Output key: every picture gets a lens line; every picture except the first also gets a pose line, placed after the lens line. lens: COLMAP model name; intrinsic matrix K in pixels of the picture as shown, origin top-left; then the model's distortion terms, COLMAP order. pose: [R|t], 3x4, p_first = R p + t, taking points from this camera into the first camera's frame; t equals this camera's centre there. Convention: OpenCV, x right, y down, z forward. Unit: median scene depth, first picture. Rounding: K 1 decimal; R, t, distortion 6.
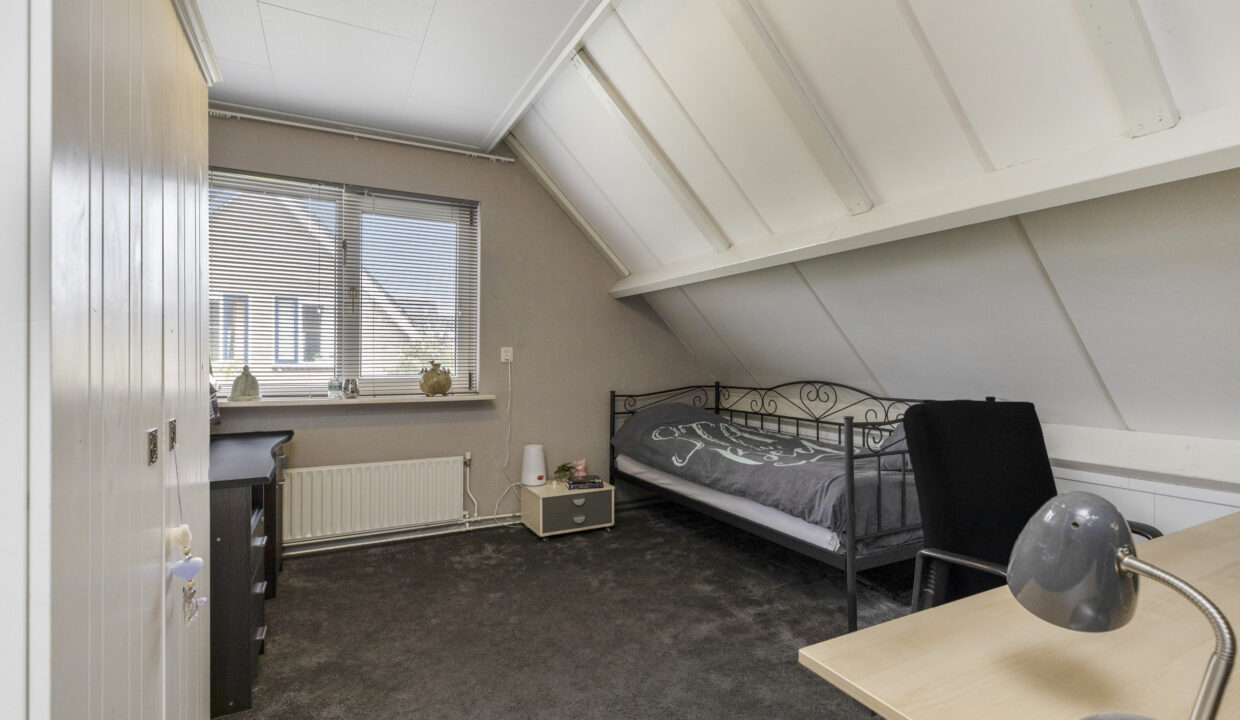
lens RADIAL K [[569.2, 0, 618.8], [0, 569.2, 359.5], [0, 0, 1]] dist [0.005503, -0.000407]
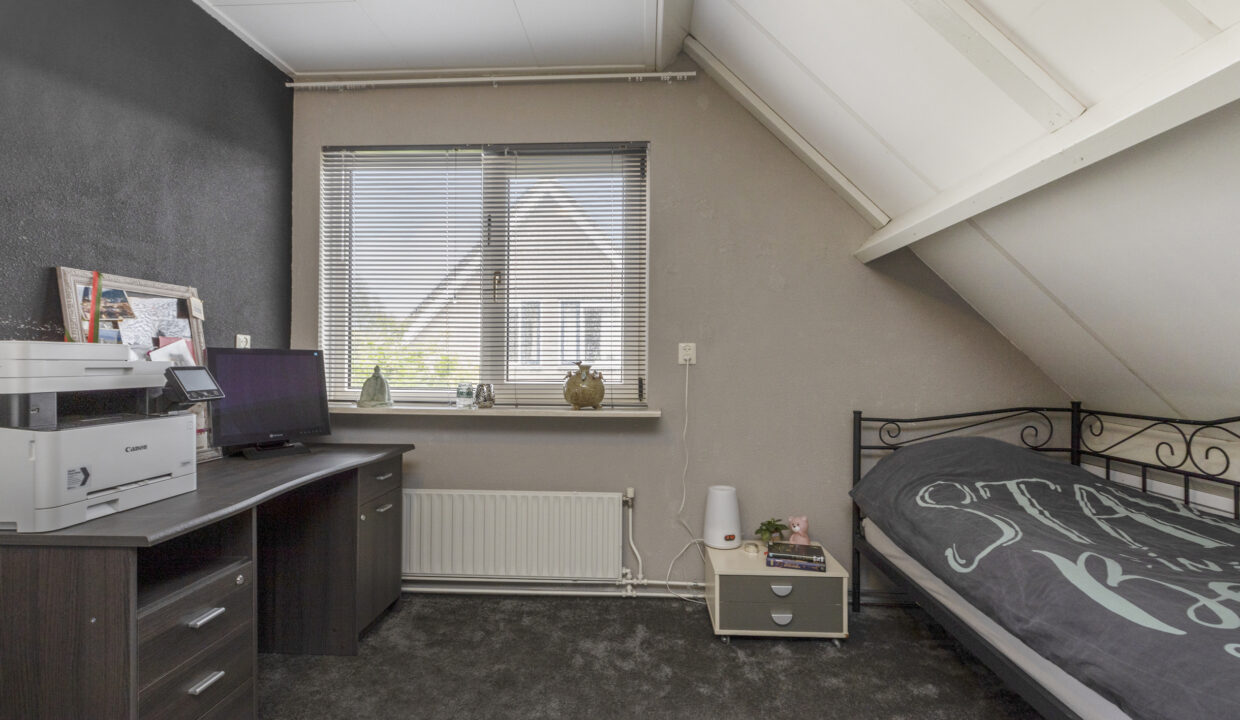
lens RADIAL K [[569.2, 0, 622.1], [0, 569.2, 357.6], [0, 0, 1]] dist [0.005503, -0.000407]
pose [[0.858278, 0.000123, -0.513185, 0.099311], [-0.003714, 0.999975, -0.005973, 0.001191], [0.513171, 0.007033, 0.858258, 0.372518]]
